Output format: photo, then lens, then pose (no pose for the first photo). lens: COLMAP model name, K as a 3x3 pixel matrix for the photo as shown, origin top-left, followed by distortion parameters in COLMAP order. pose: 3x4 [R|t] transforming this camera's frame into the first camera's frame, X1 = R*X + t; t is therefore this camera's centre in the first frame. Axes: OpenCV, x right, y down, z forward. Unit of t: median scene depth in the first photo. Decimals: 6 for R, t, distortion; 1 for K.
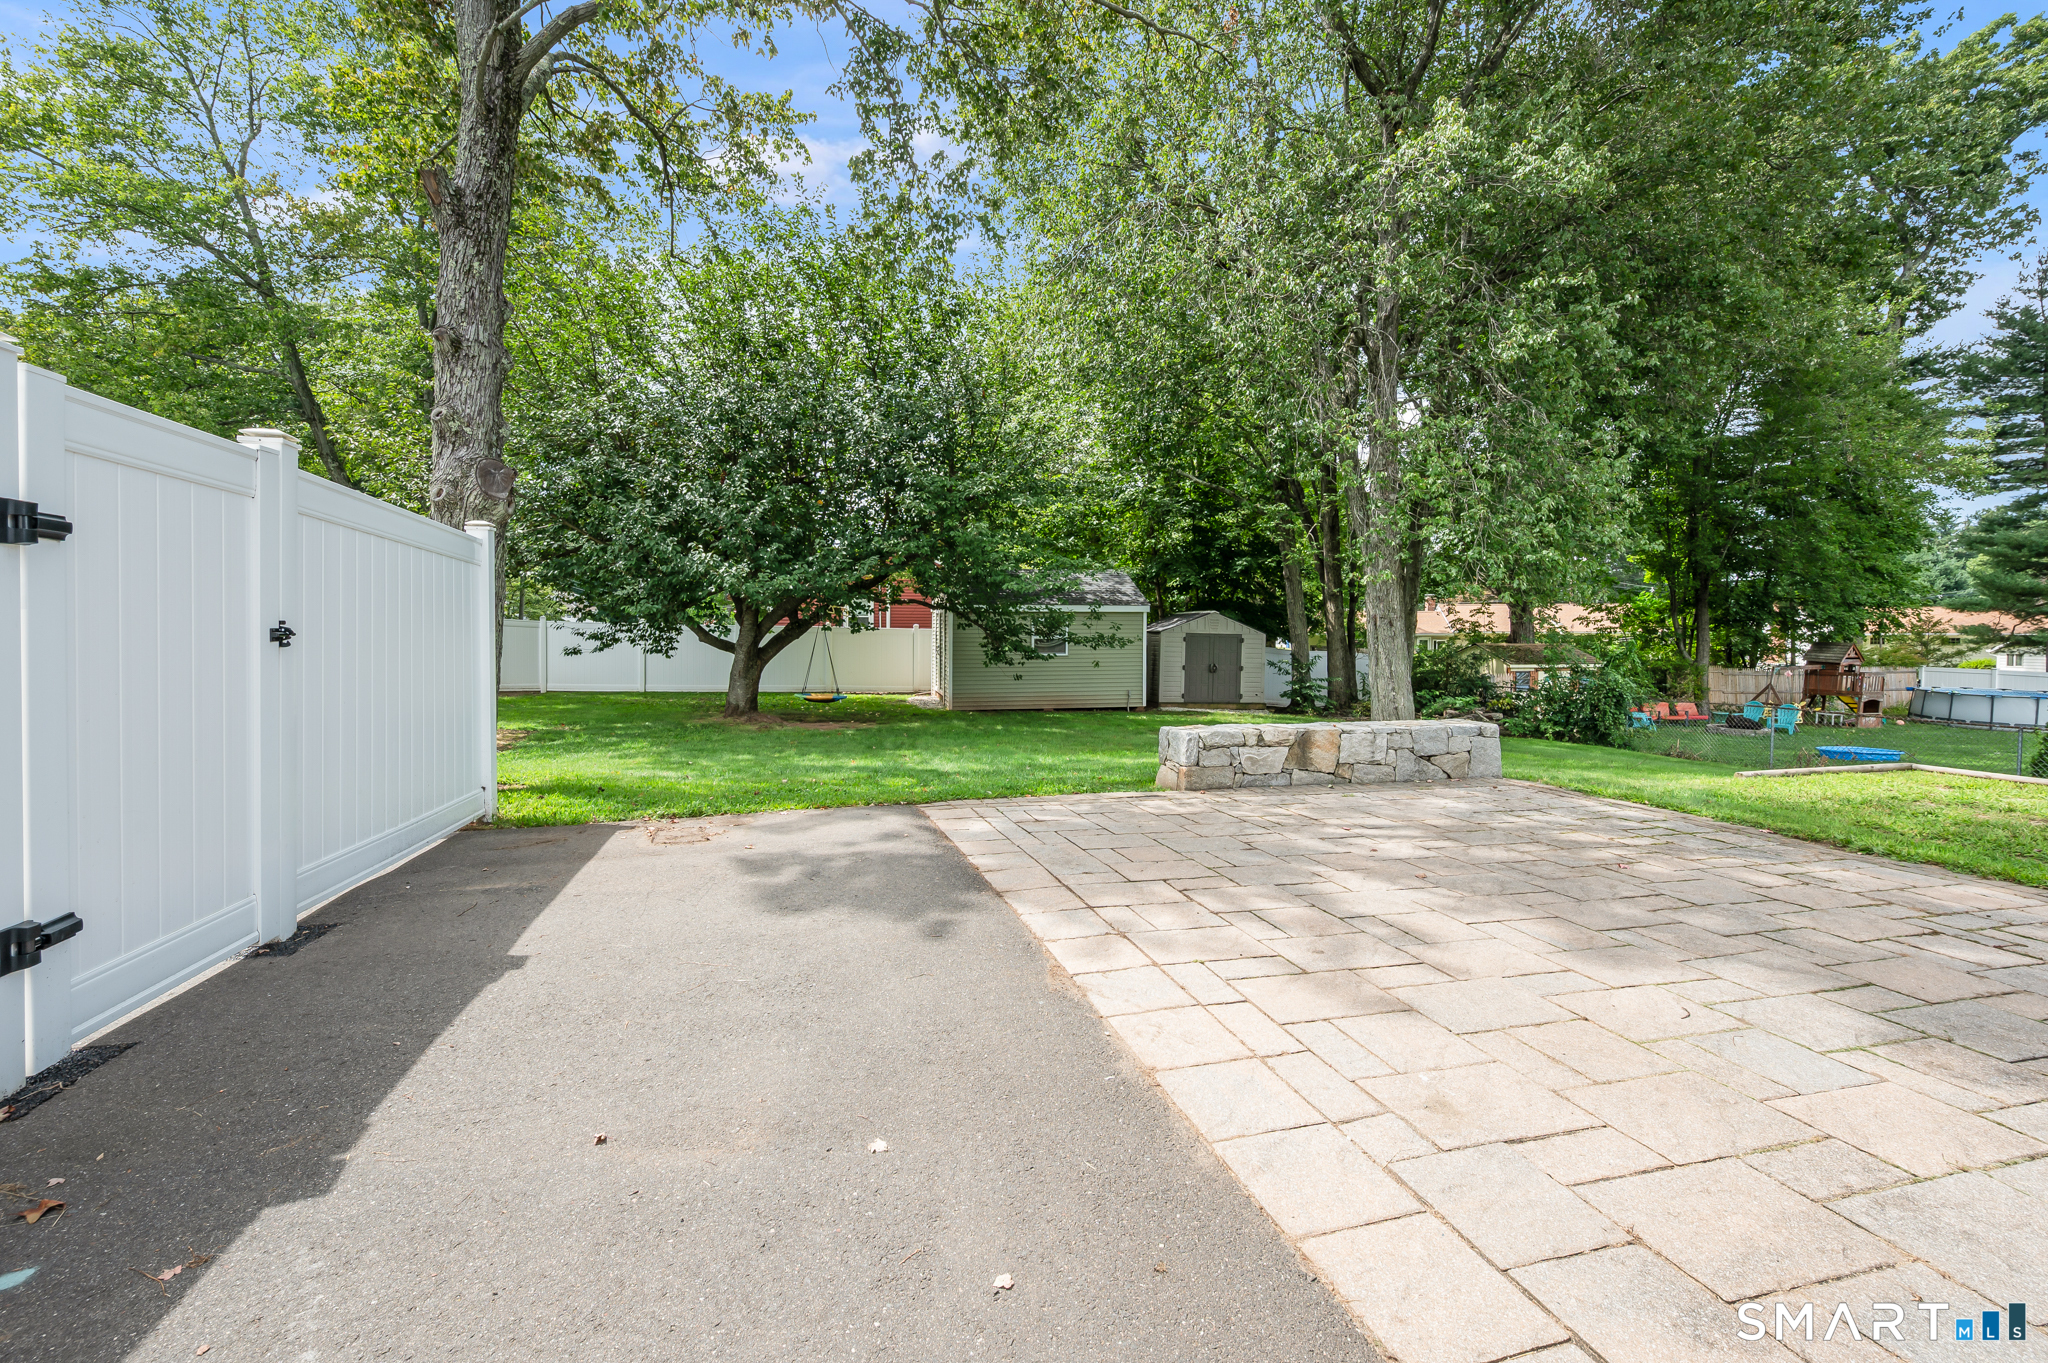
lens RADIAL K [[839.4, 0, 1024.0], [0, 839.4, 622.9], [0, 0, 1]] dist [-0.001006, 0.000357]
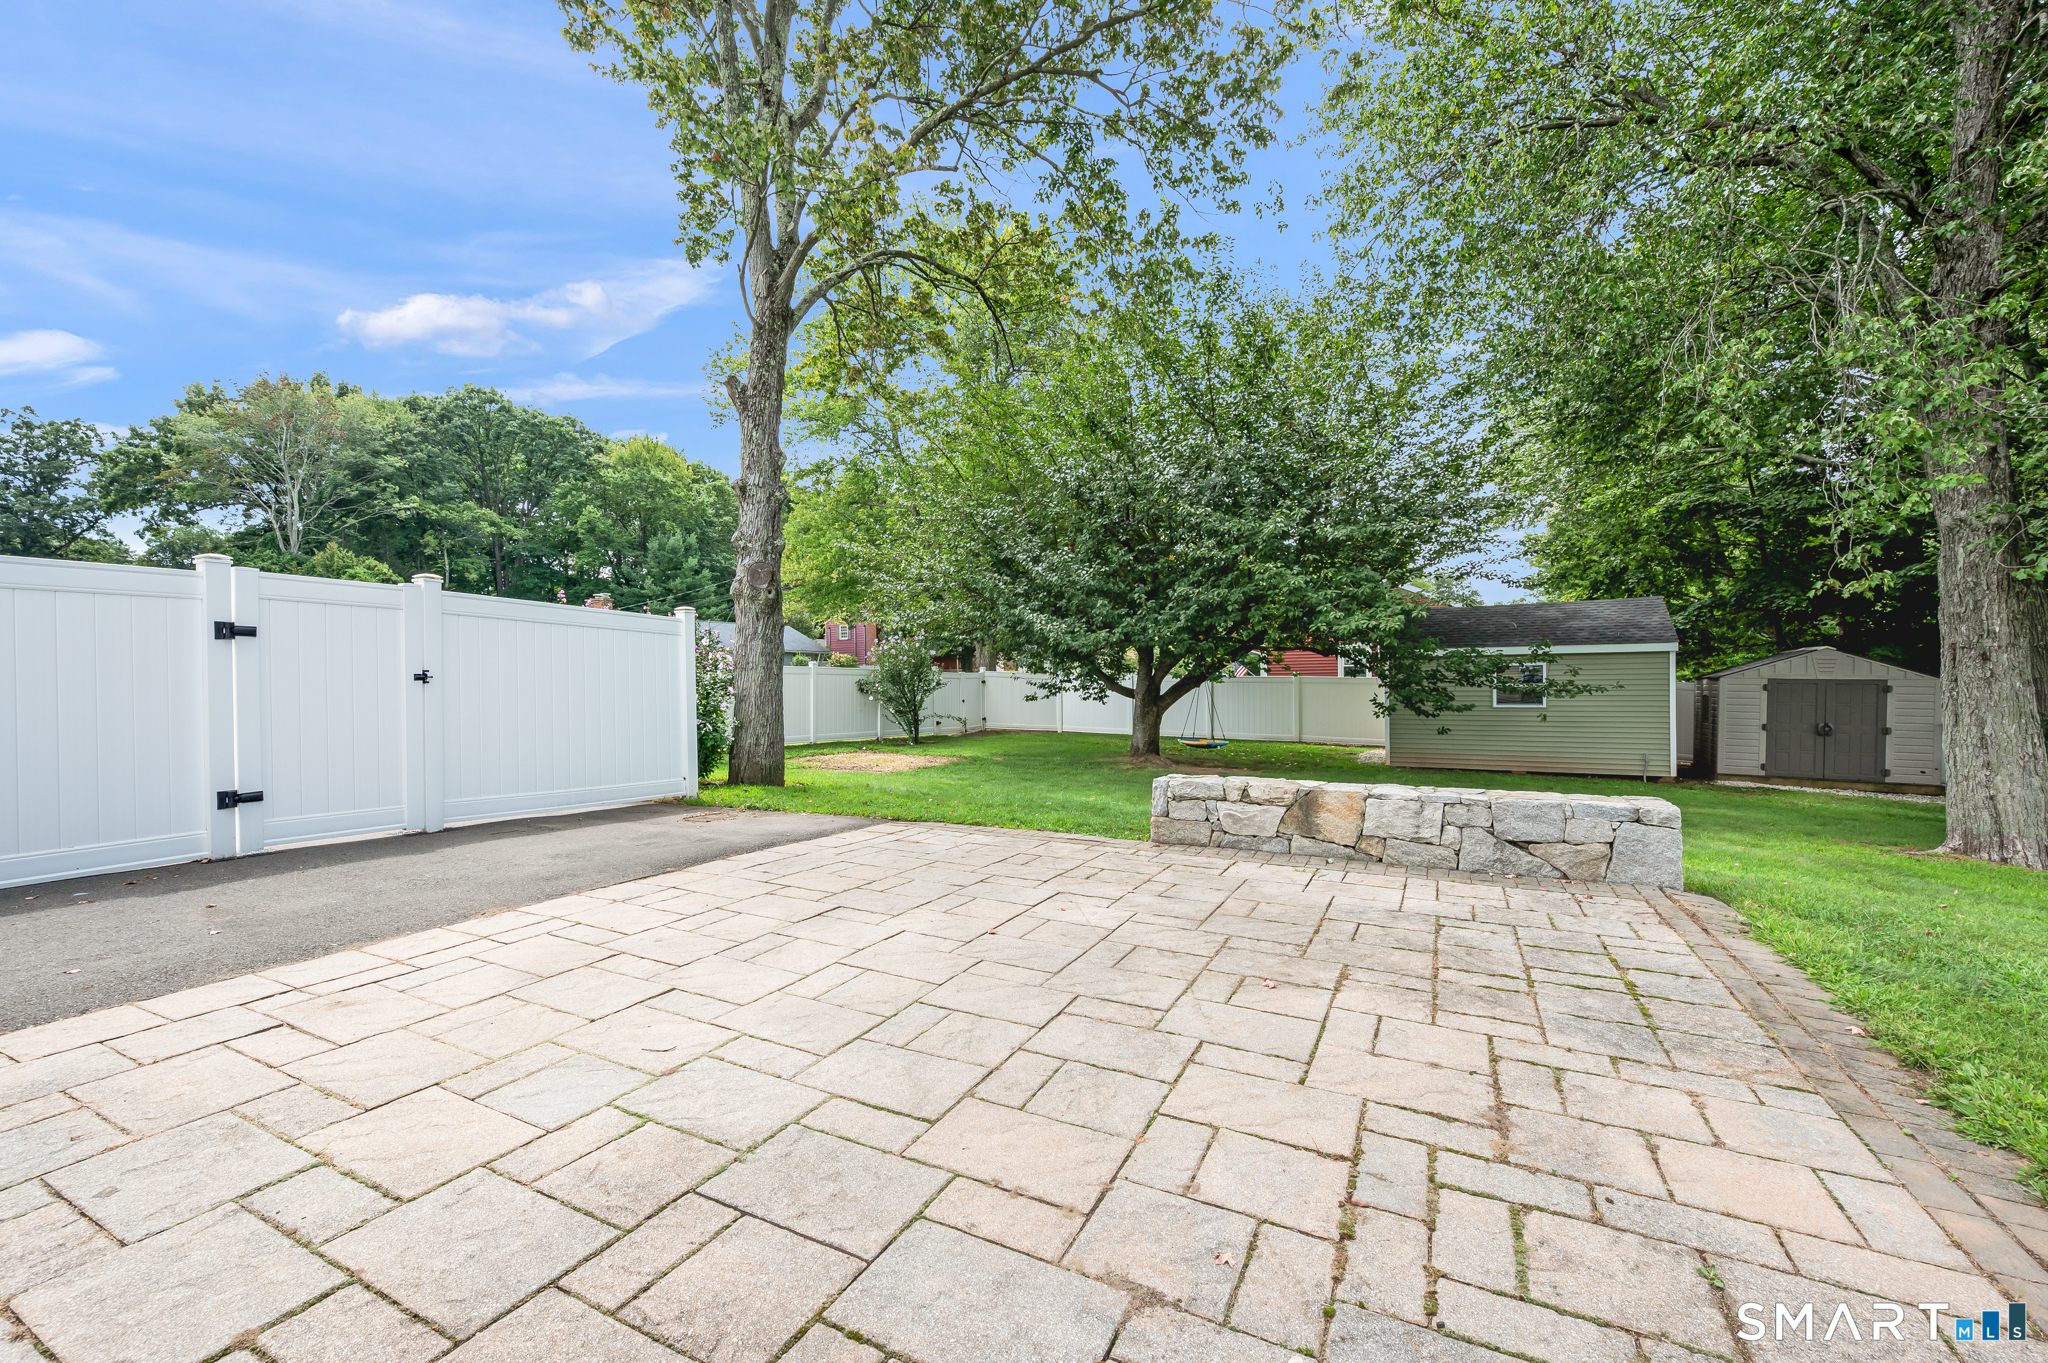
lens RADIAL K [[821.8, 0, 1031.2], [0, 821.8, 673.8], [0, 0, 1]] dist [0.000392, -0.000220]
pose [[0.751620, -0.014439, -0.659439, 0.653337], [0.012870, 0.999891, -0.007225, 0.017459], [0.659471, -0.003057, 0.751724, 0.214916]]
